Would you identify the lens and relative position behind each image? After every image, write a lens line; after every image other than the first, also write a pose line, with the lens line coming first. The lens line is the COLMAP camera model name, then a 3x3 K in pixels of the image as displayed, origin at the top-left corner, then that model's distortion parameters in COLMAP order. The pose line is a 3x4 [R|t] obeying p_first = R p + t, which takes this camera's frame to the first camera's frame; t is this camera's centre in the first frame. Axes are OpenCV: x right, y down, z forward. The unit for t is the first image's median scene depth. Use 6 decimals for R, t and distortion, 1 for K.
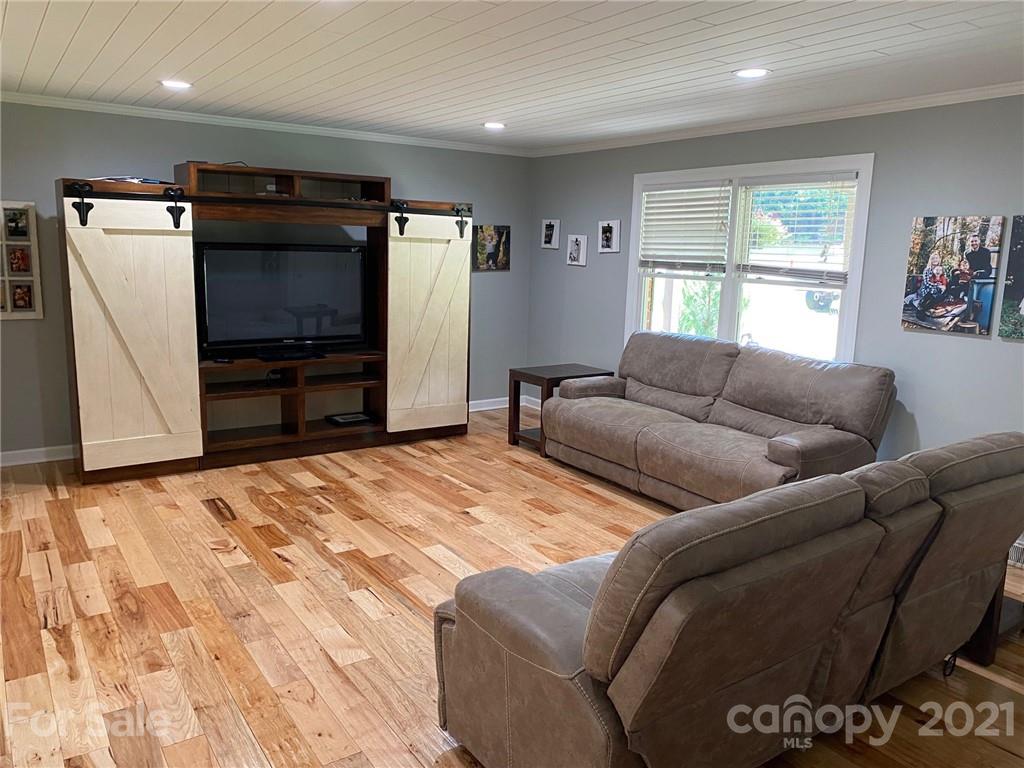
lens RADIAL K [[793.5, 0, 512.0], [0, 793.5, 384.0], [0, 0, 1]] dist [0.077098, -0.103731]
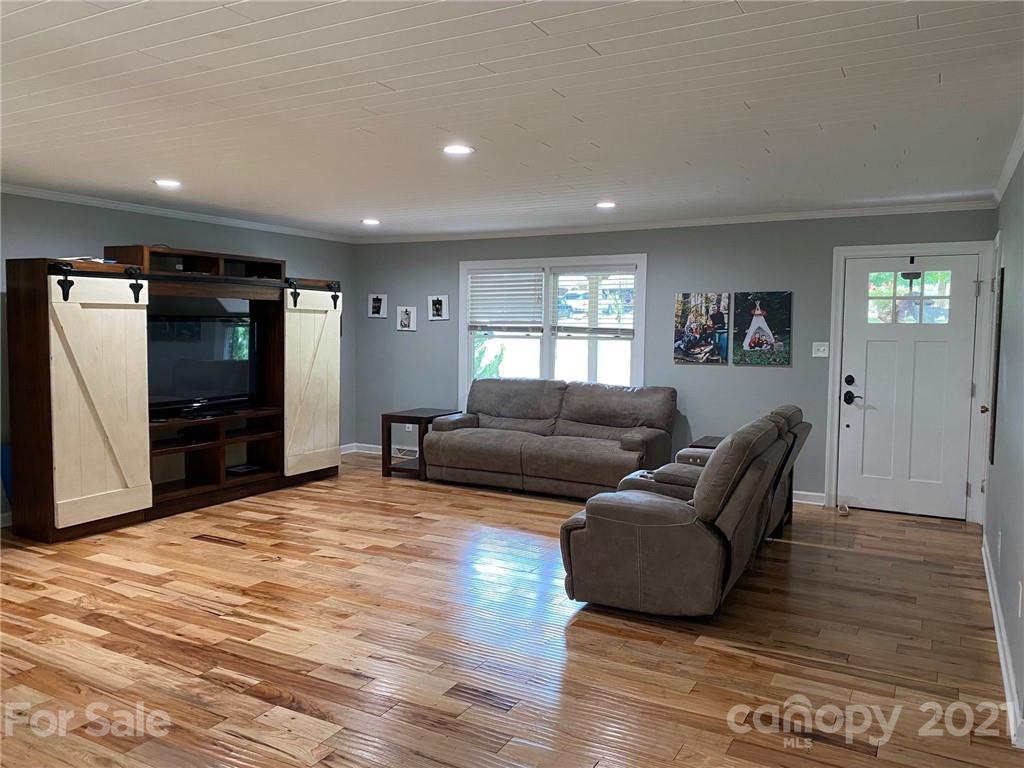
lens RADIAL K [[793.5, 0, 512.0], [0, 793.5, 384.0], [0, 0, 1]] dist [0.077098, -0.103731]
pose [[0.890202, -0.051494, 0.452647, -0.466601], [0.092632, 0.993294, -0.069176, 0.047209], [-0.446049, 0.103510, 0.889003, -0.229423]]
